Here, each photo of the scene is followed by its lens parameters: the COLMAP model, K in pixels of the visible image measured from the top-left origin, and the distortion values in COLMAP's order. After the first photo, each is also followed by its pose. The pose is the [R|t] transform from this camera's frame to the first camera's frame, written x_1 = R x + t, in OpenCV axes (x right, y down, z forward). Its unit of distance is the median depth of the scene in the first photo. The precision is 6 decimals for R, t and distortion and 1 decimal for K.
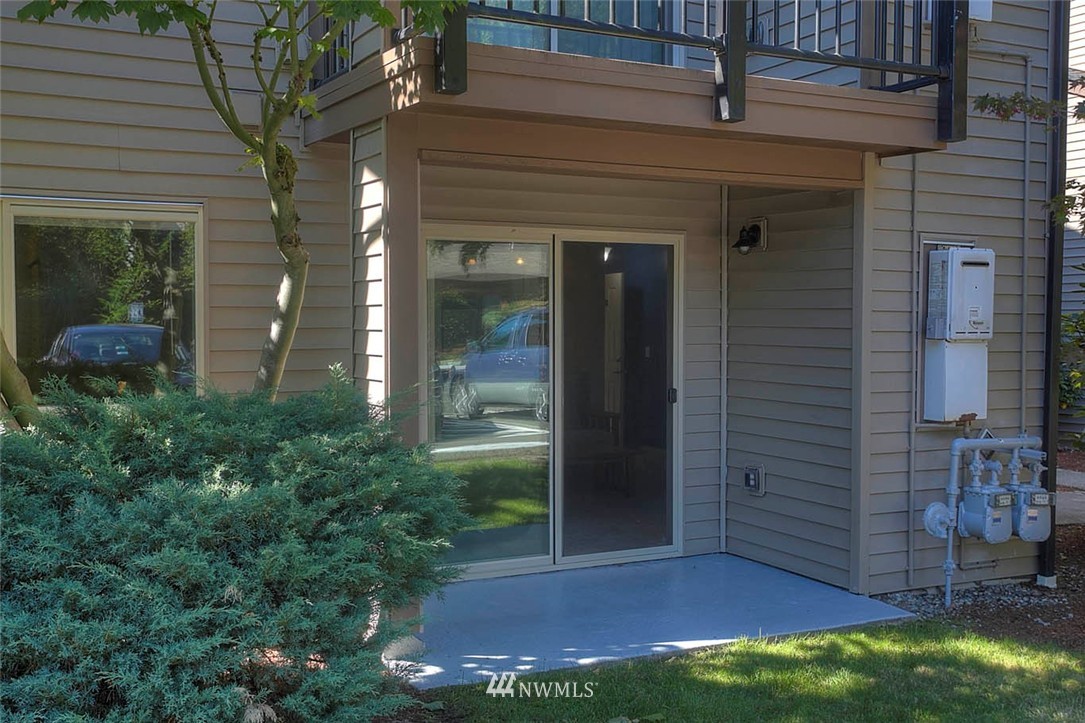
lens RADIAL K [[1195.0, 0, 539.1], [0, 1195.0, 354.1], [0, 0, 1]] dist [0.073524, 0.000000]
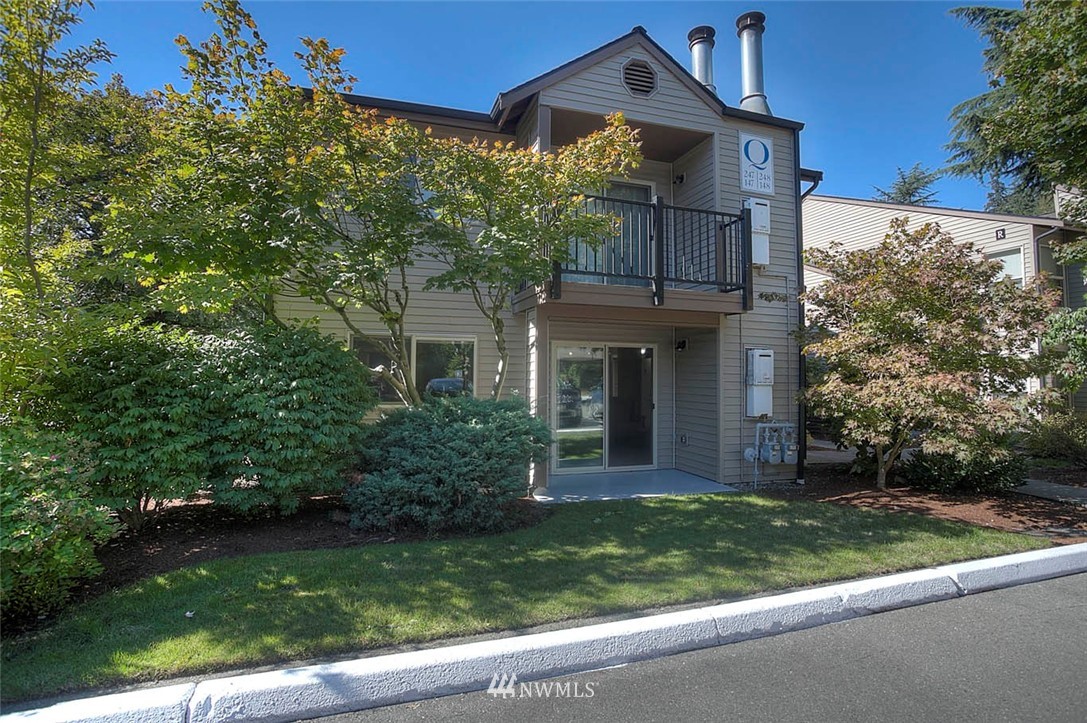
lens RADIAL K [[528.6, 0, 547.6], [0, 528.6, 361.0], [0, 0, 1]] dist [-0.005056, -0.000163]
pose [[0.987665, 0.001707, -0.156575, 0.089461], [-0.011171, 0.998161, -0.059584, 0.010833], [0.156185, 0.060598, 0.985867, -0.225143]]
